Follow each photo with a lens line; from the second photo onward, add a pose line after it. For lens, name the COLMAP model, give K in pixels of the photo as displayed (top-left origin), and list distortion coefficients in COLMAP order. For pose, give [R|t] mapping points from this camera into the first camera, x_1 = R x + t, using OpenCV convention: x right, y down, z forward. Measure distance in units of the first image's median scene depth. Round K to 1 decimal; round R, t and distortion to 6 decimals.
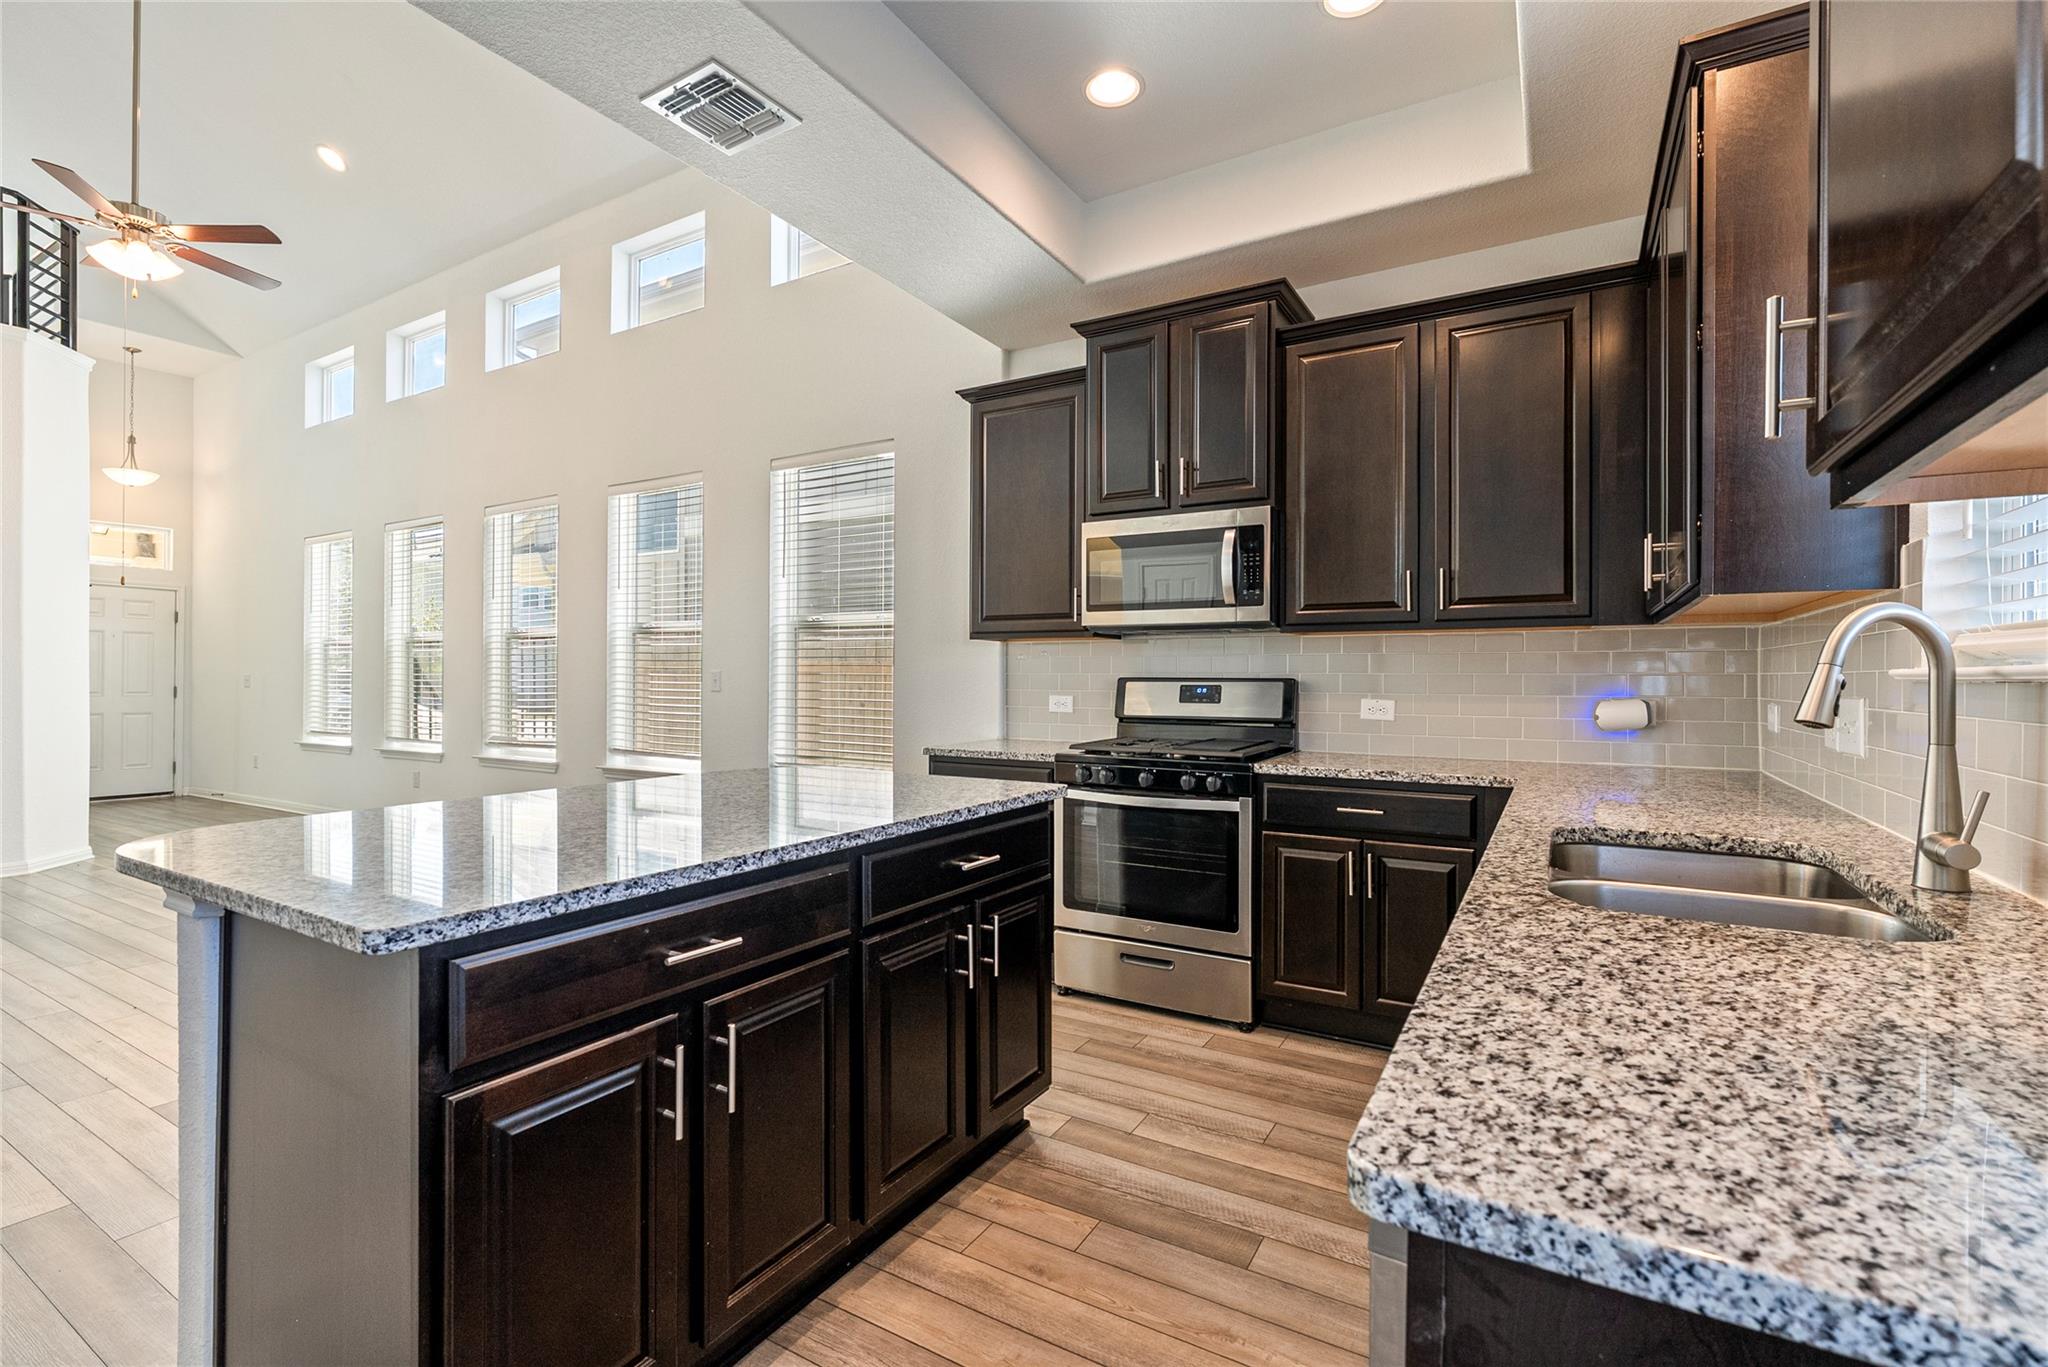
lens RADIAL K [[909.0, 0, 1015.6], [0, 909.0, 677.0], [0, 0, 1]] dist [0.002822, 0.000886]
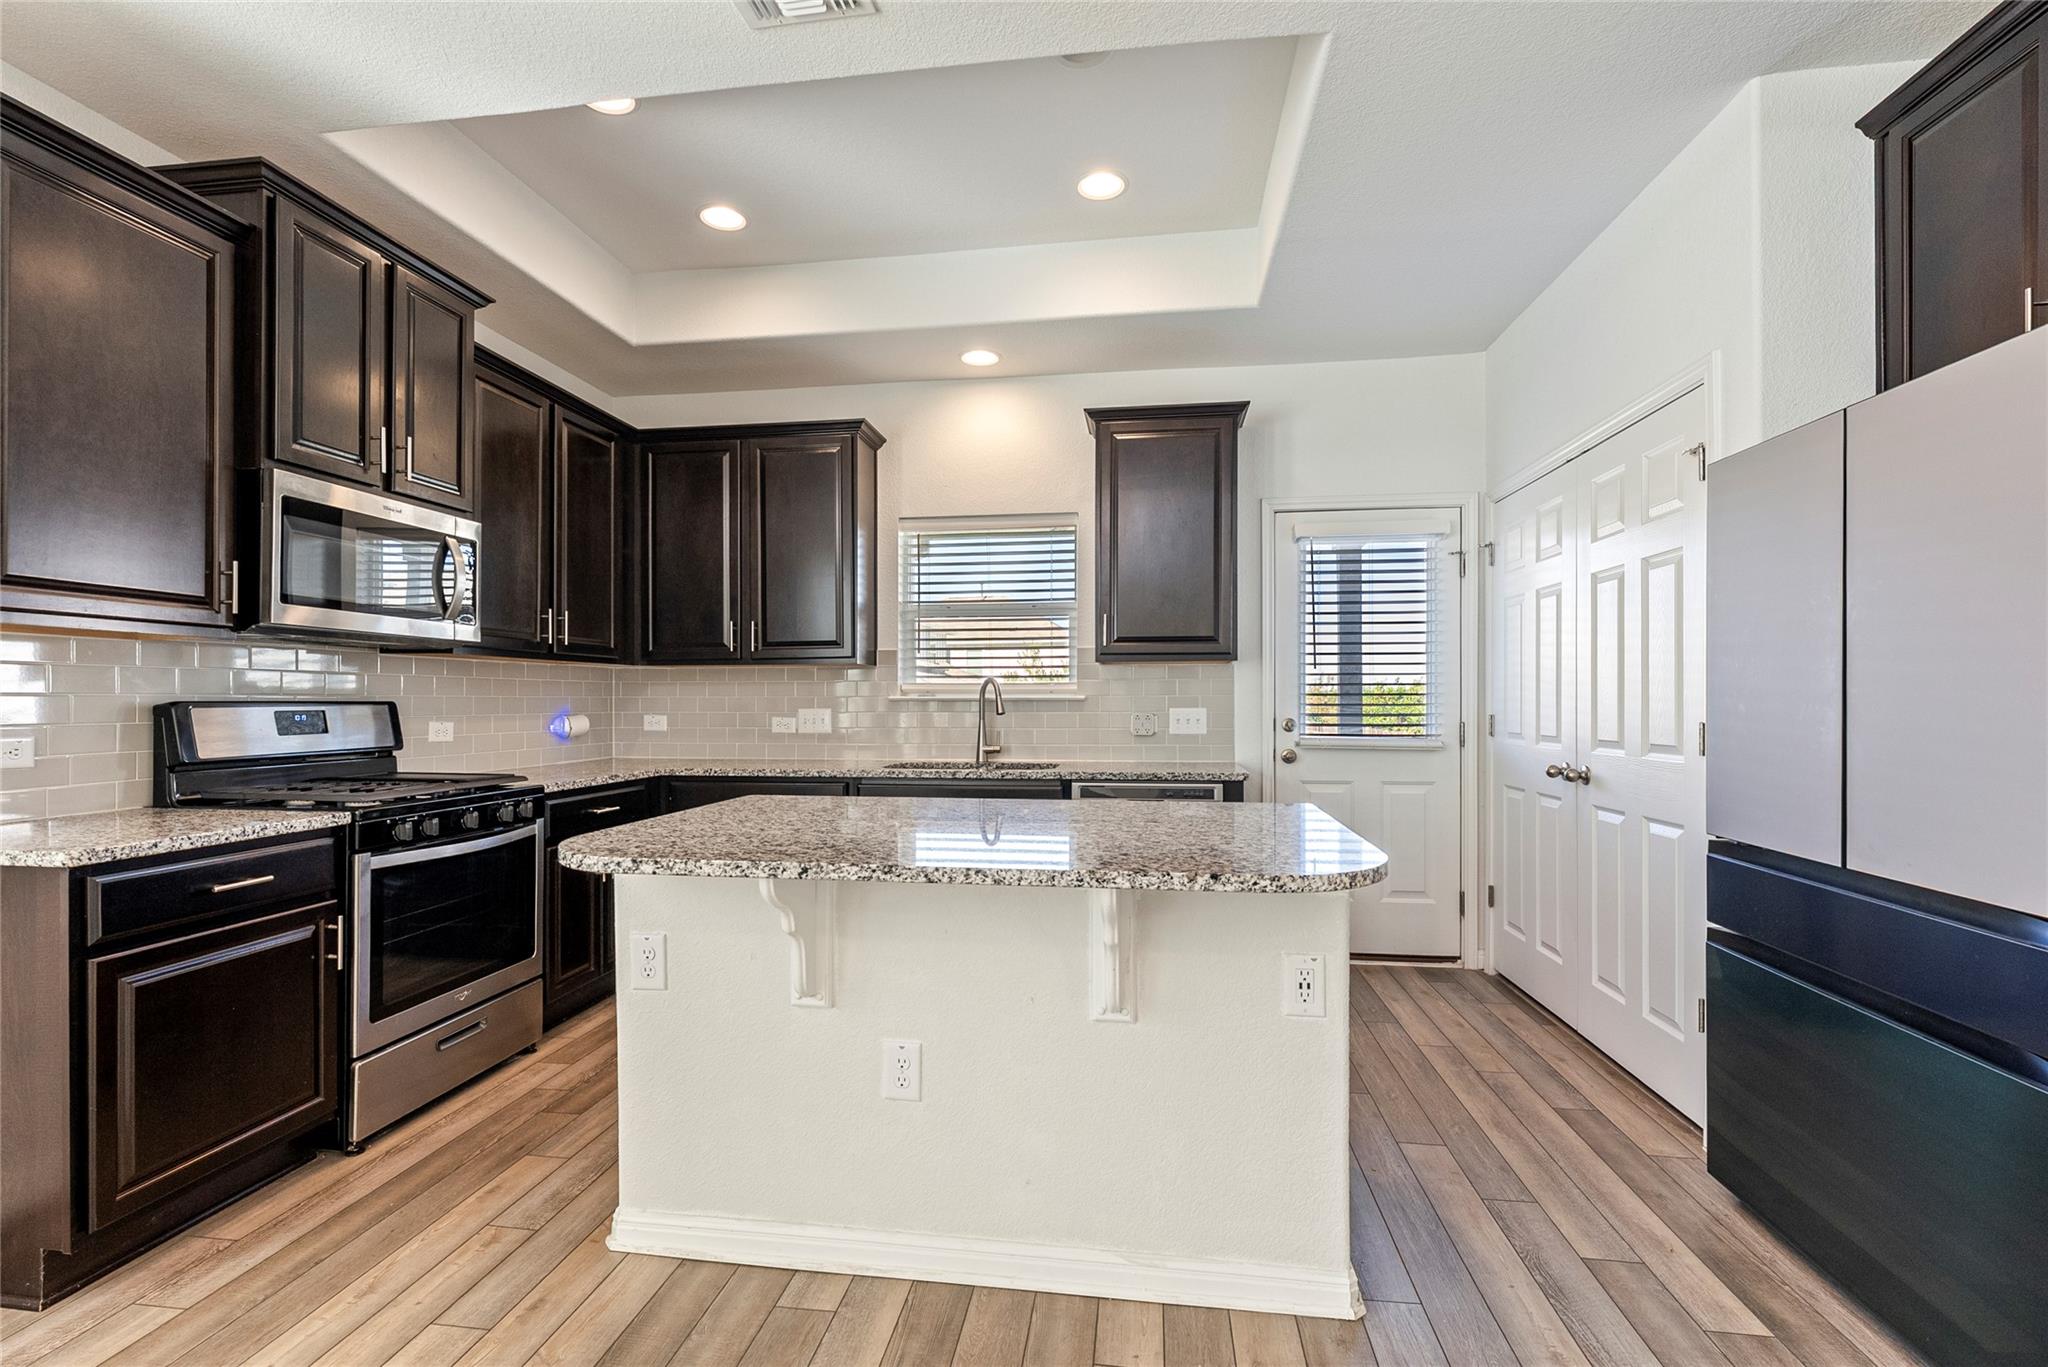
lens RADIAL K [[909.0, 0, 1028.1], [0, 909.0, 699.0], [0, 0, 1]] dist [0.002822, 0.000886]
pose [[-0.391972, 0.002116, 0.919975, -0.854231], [0.000195, 0.999998, -0.002217, 0.001081], [-0.919977, -0.000690, -0.391972, 0.854472]]
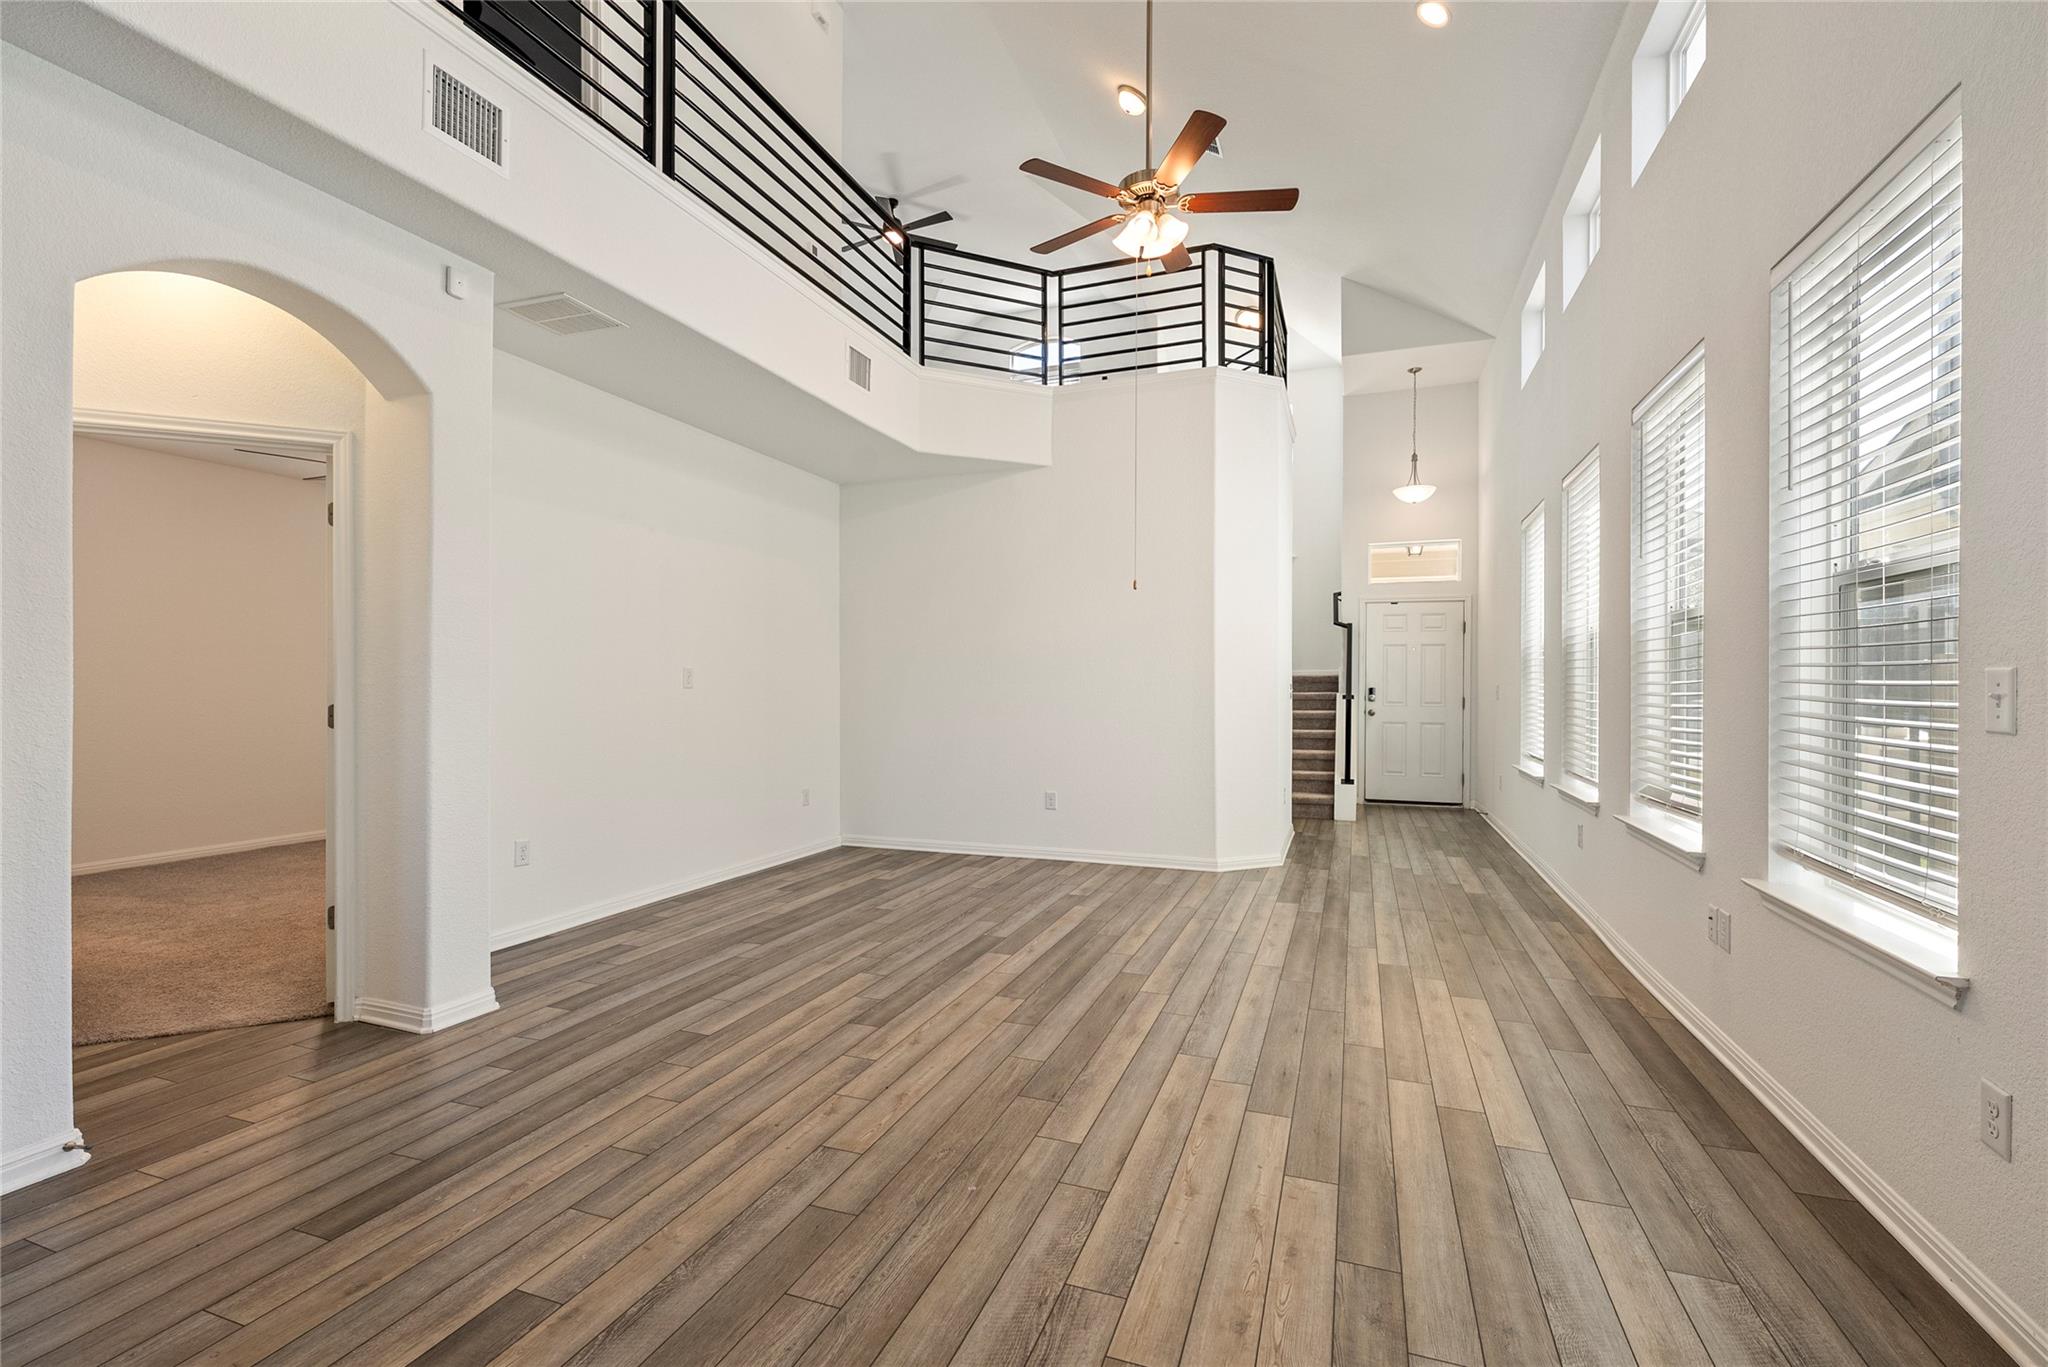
lens RADIAL K [[909.0, 0, 1021.1], [0, 909.0, 677.3], [0, 0, 1]] dist [0.002822, 0.000886]
pose [[0.188594, -0.012002, -0.981982, -0.128322], [-0.000007, 0.999925, -0.012222, 0.000676], [0.982055, 0.002312, 0.188580, 0.987052]]
